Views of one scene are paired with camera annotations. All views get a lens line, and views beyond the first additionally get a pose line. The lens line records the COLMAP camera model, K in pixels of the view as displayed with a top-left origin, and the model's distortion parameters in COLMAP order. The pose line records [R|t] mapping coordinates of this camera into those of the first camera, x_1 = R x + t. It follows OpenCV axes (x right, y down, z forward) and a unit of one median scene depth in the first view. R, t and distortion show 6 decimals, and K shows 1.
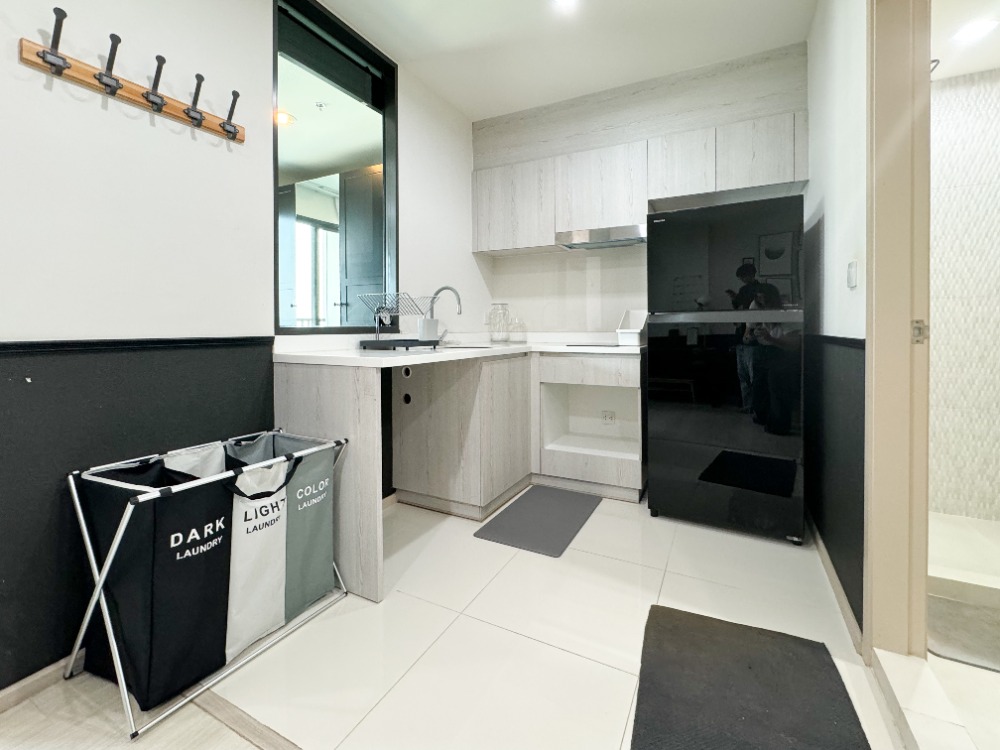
lens RADIAL K [[430.5, 0, 507.1], [0, 430.5, 328.7], [0, 0, 1]] dist [-0.003545, 0.000311]
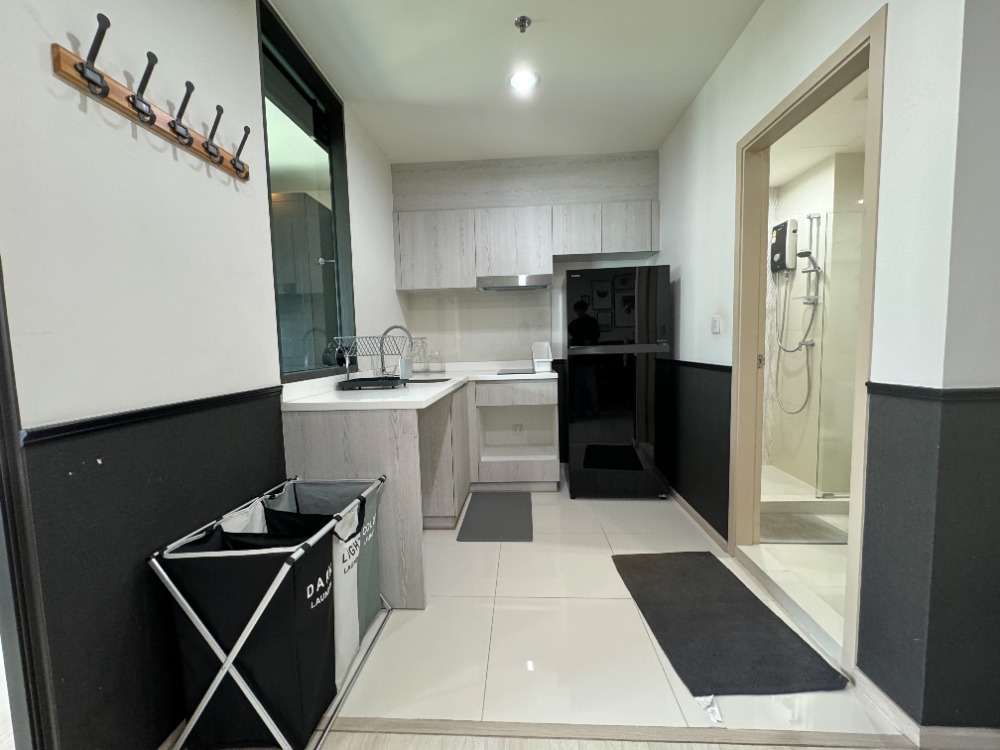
lens RADIAL K [[403.1, 0, 488.5], [0, 403.1, 373.7], [0, 0, 1]] dist [-0.004821, 0.001230]
pose [[0.916722, -0.053243, 0.395962, -0.426243], [0.027106, 0.997085, 0.071319, -0.055659], [-0.398606, -0.054646, 0.915493, -0.026175]]
